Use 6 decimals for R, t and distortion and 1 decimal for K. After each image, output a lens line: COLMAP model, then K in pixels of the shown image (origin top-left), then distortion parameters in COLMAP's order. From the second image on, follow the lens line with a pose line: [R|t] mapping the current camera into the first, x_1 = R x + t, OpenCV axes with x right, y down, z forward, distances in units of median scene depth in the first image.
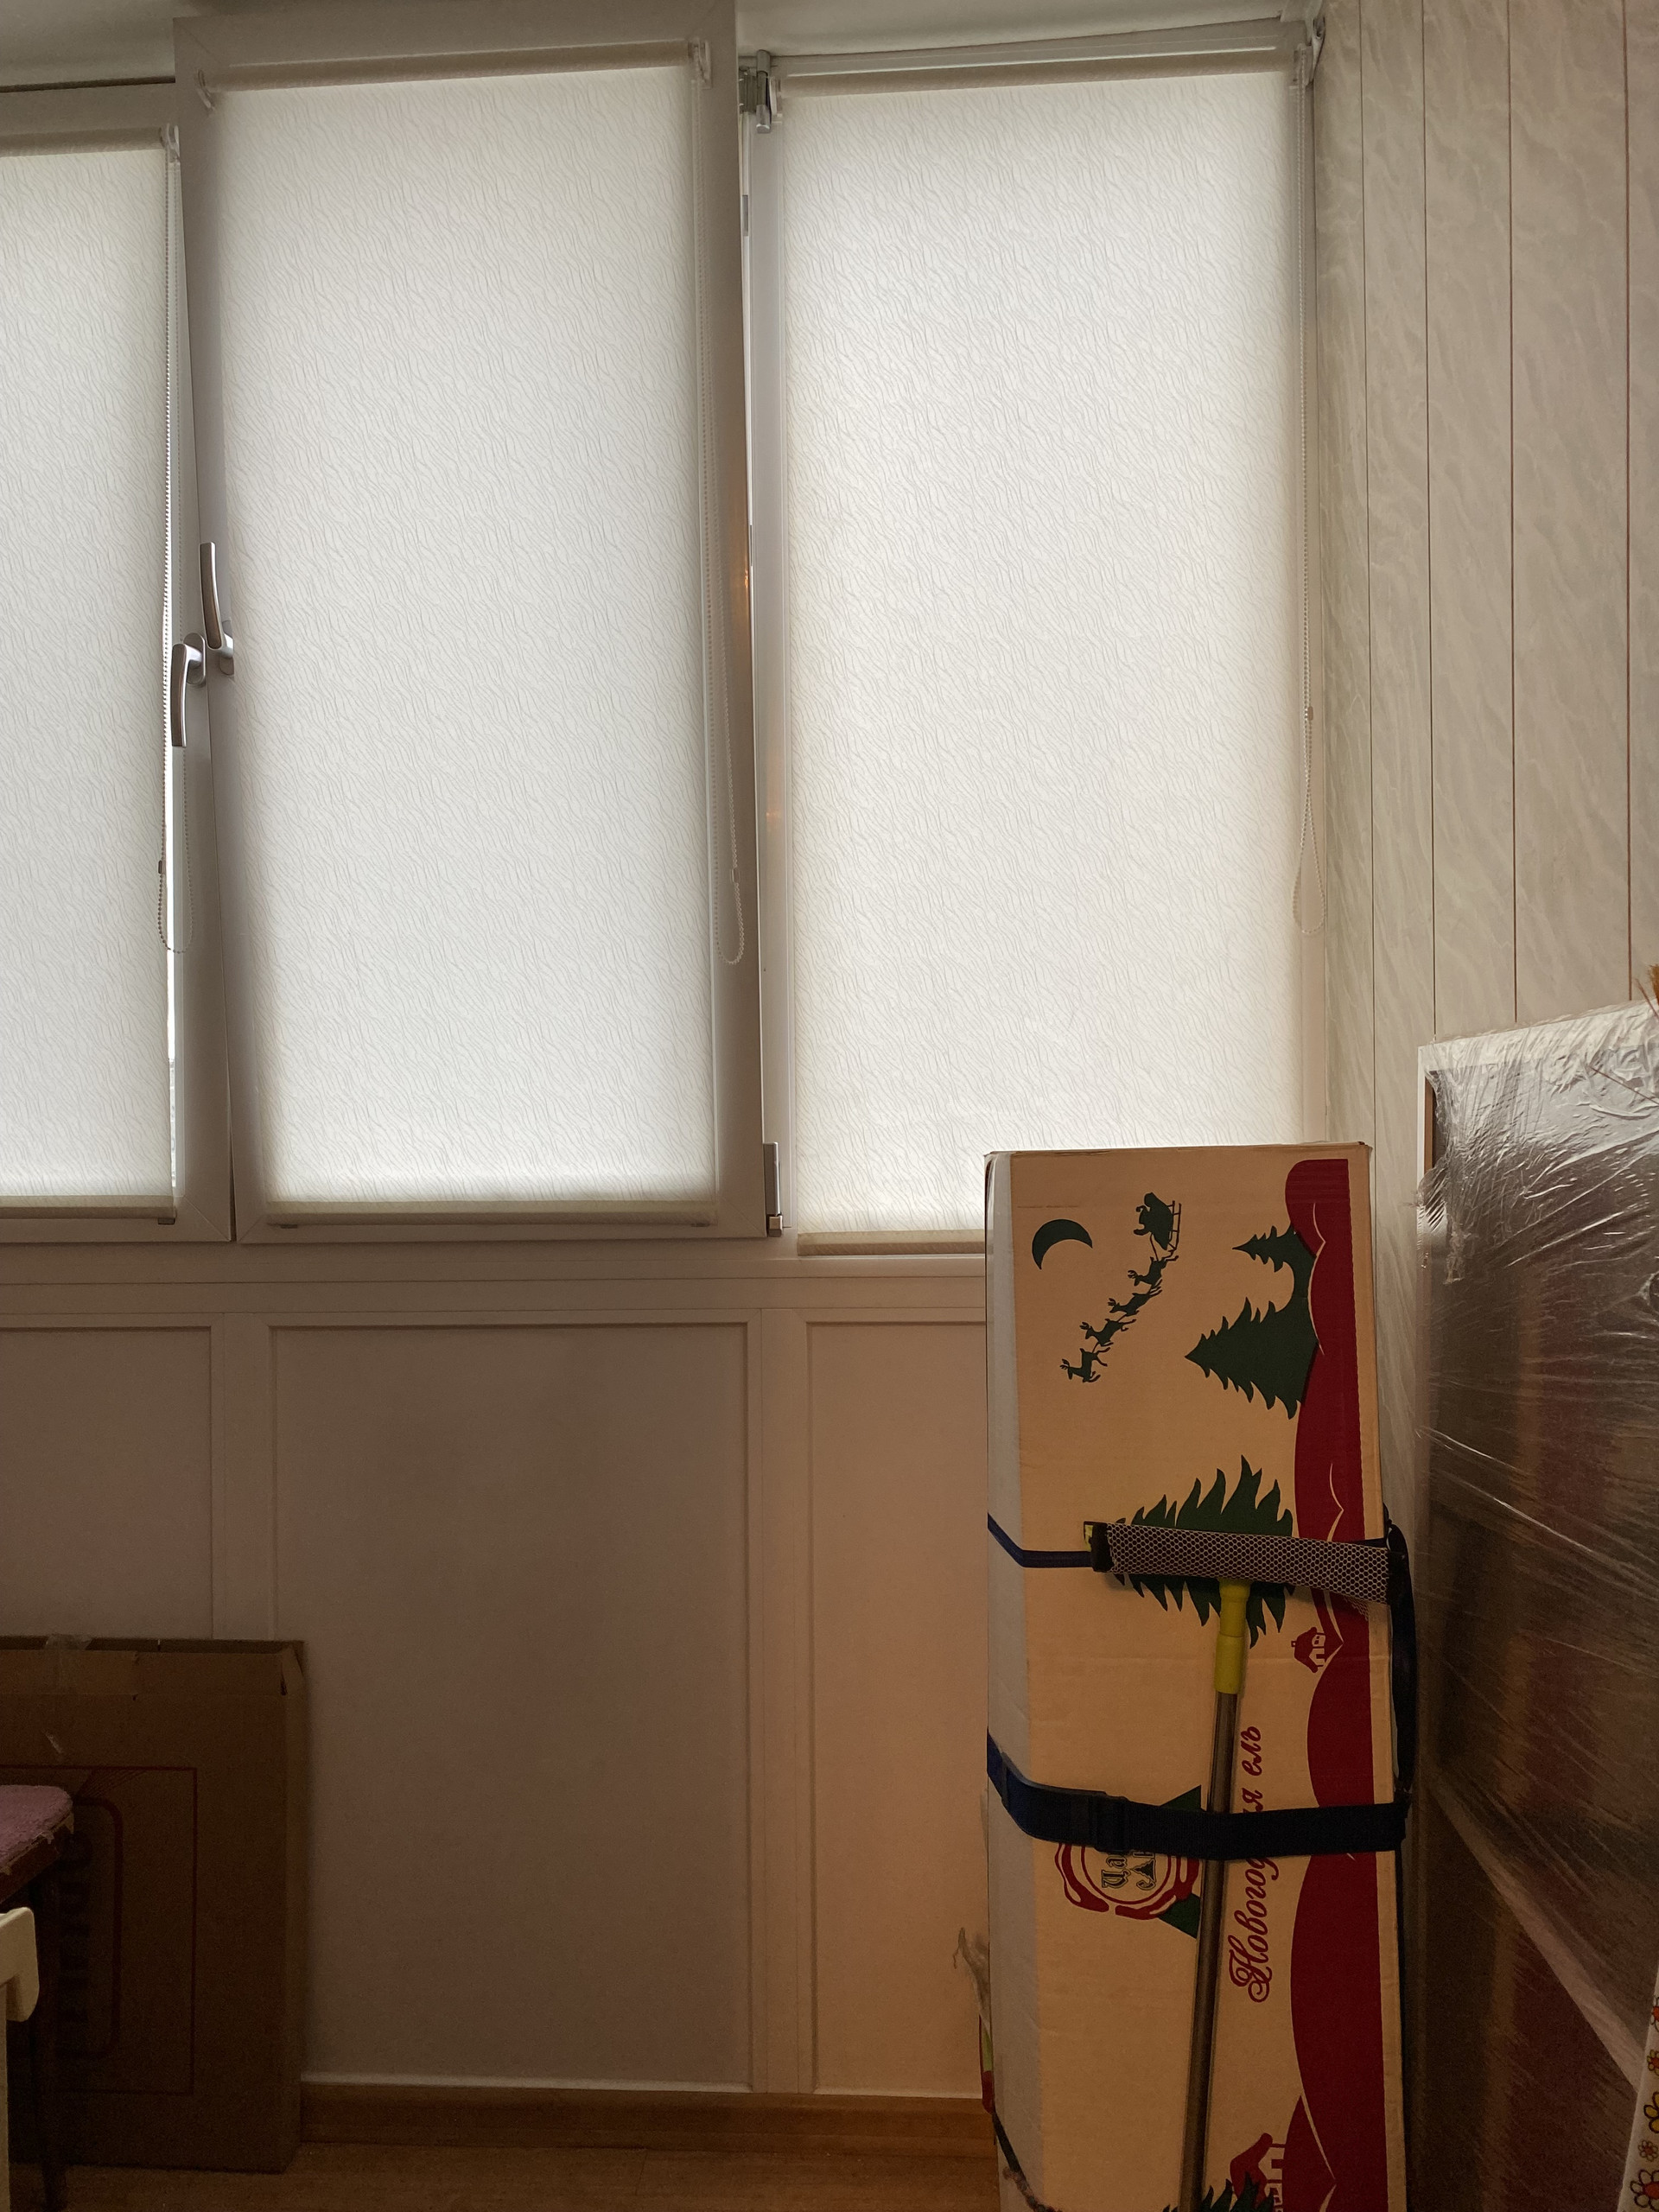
lens RADIAL K [[1681.4, 0, 832.6], [0, 1681.4, 1123.9], [0, 0, 1]] dist [0.027777, -0.031155]
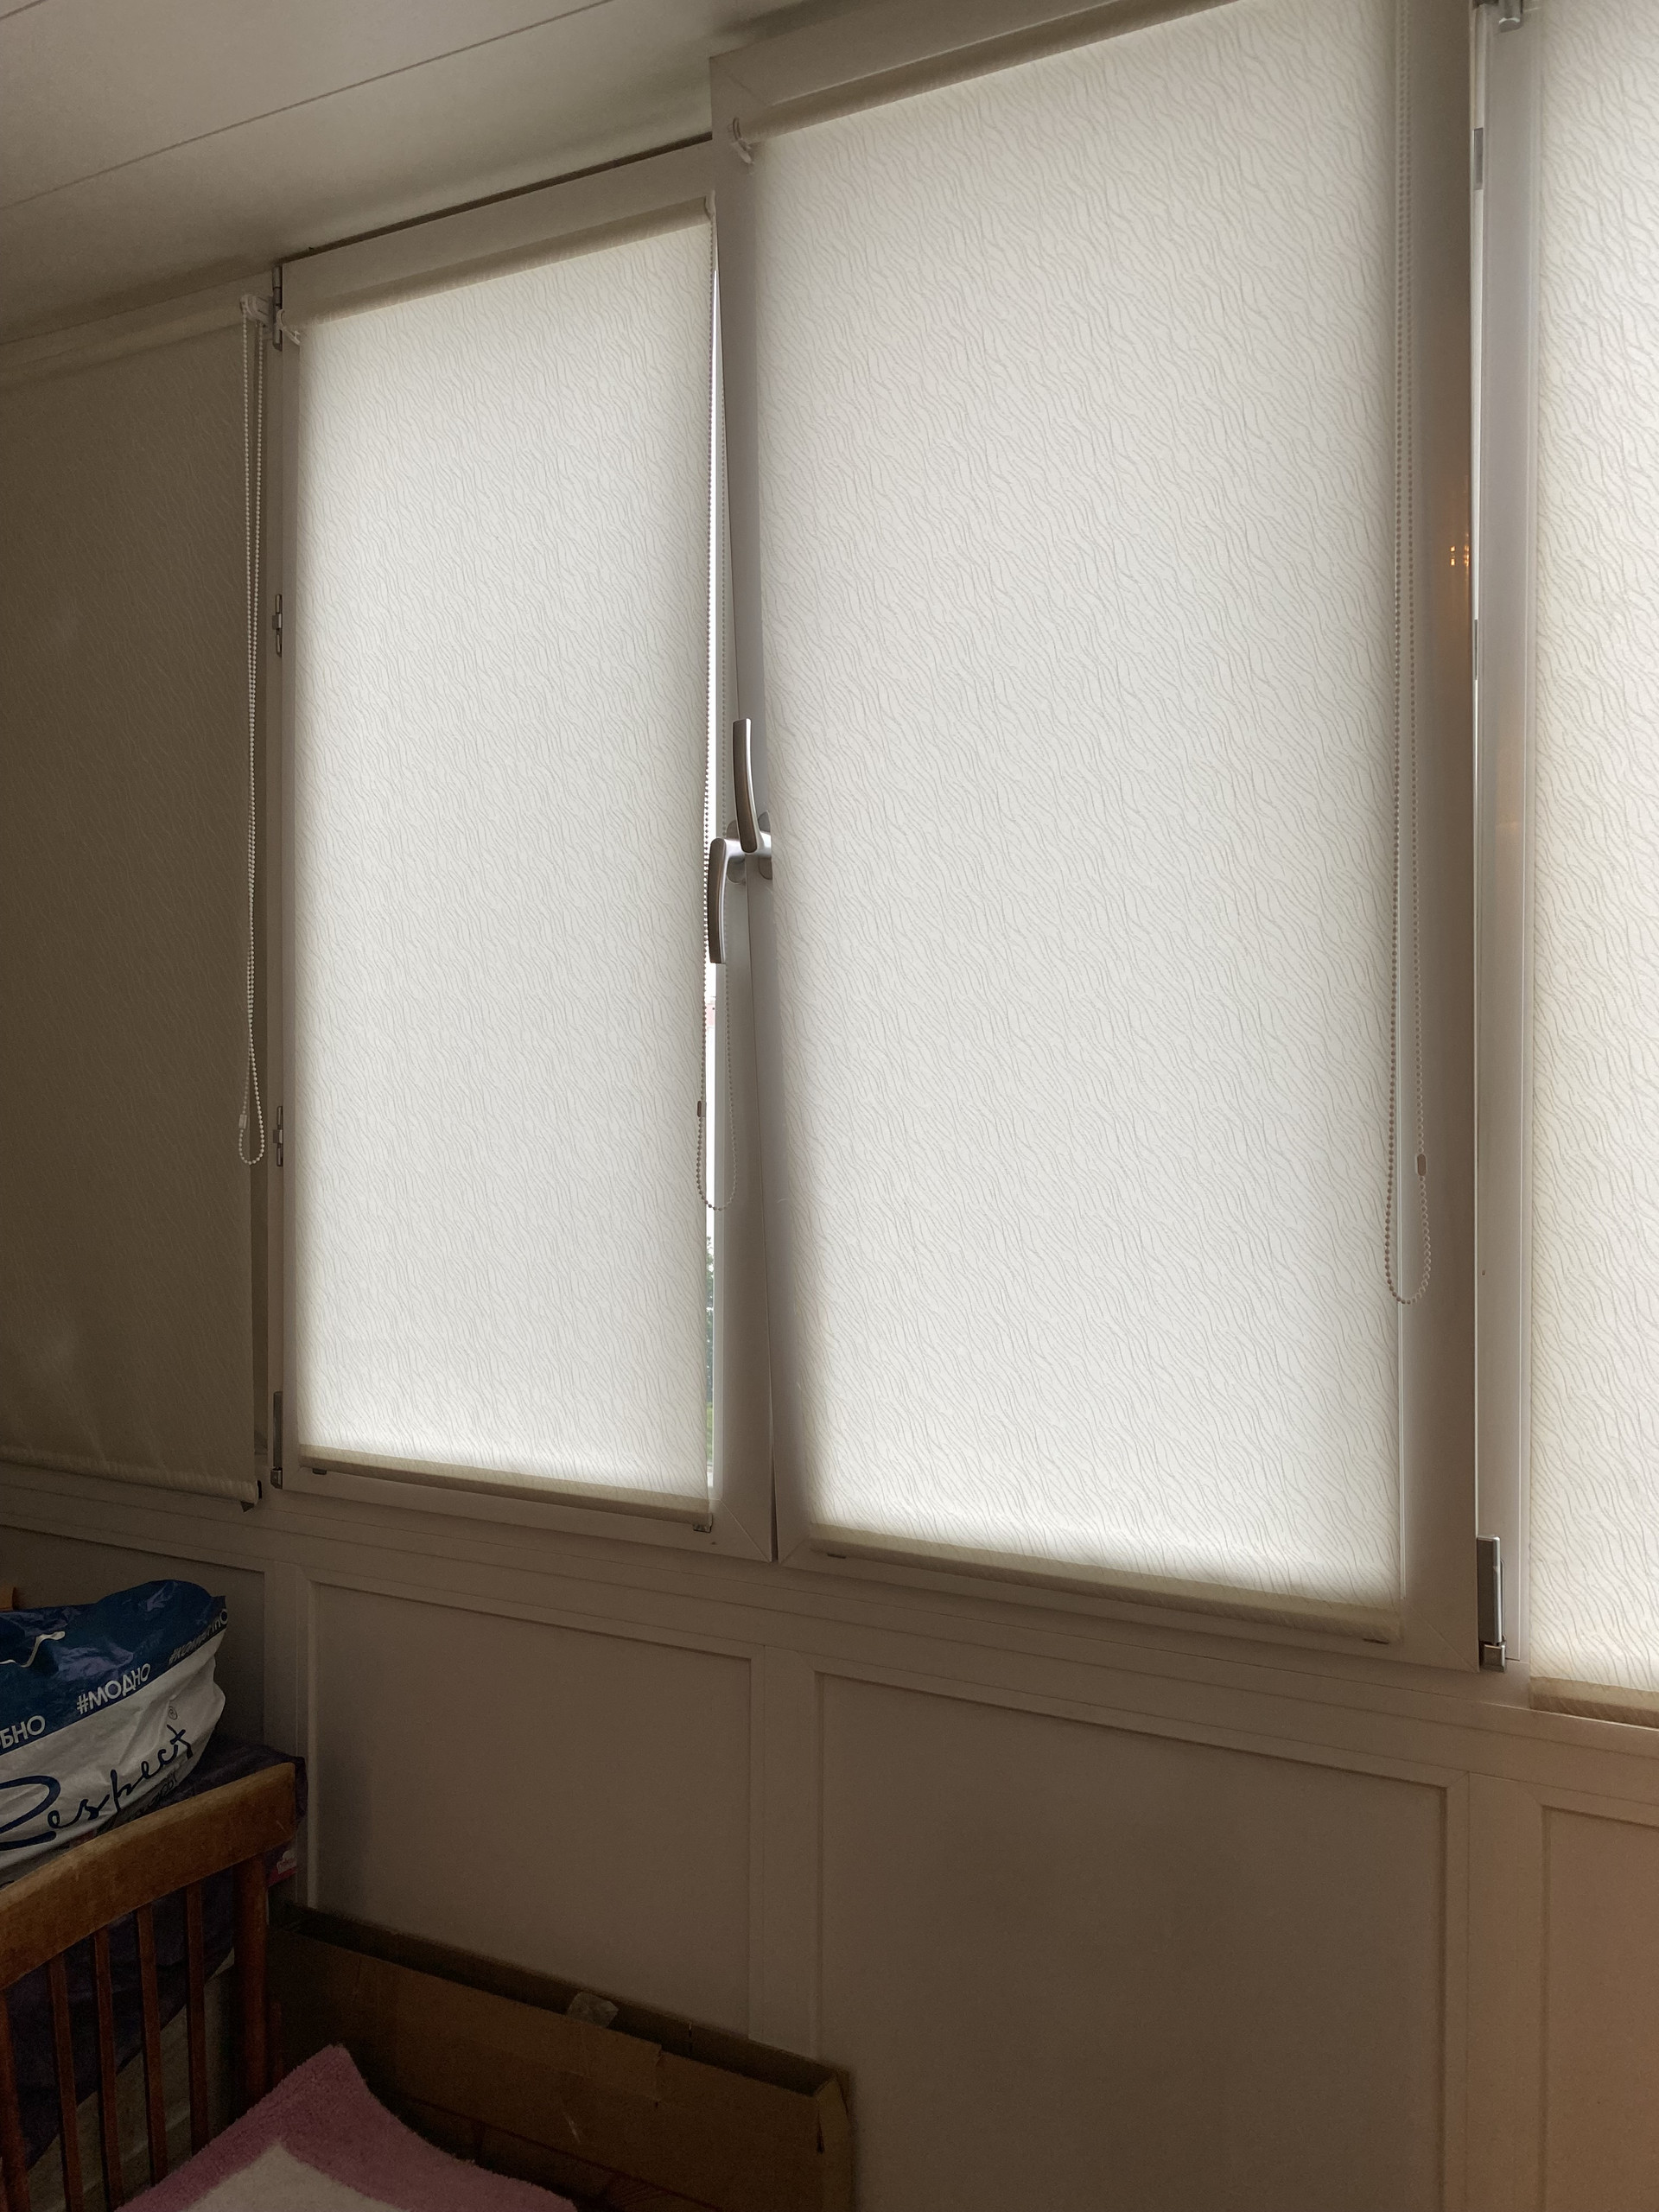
lens RADIAL K [[1681.4, 0, 823.0], [0, 1681.4, 1100.8], [0, 0, 1]] dist [0.027777, -0.031155]
pose [[0.917335, 0.019602, -0.397634, -0.015621], [-0.012081, 0.999698, 0.021411, -0.174830], [0.397934, -0.014837, 0.917294, 0.274933]]
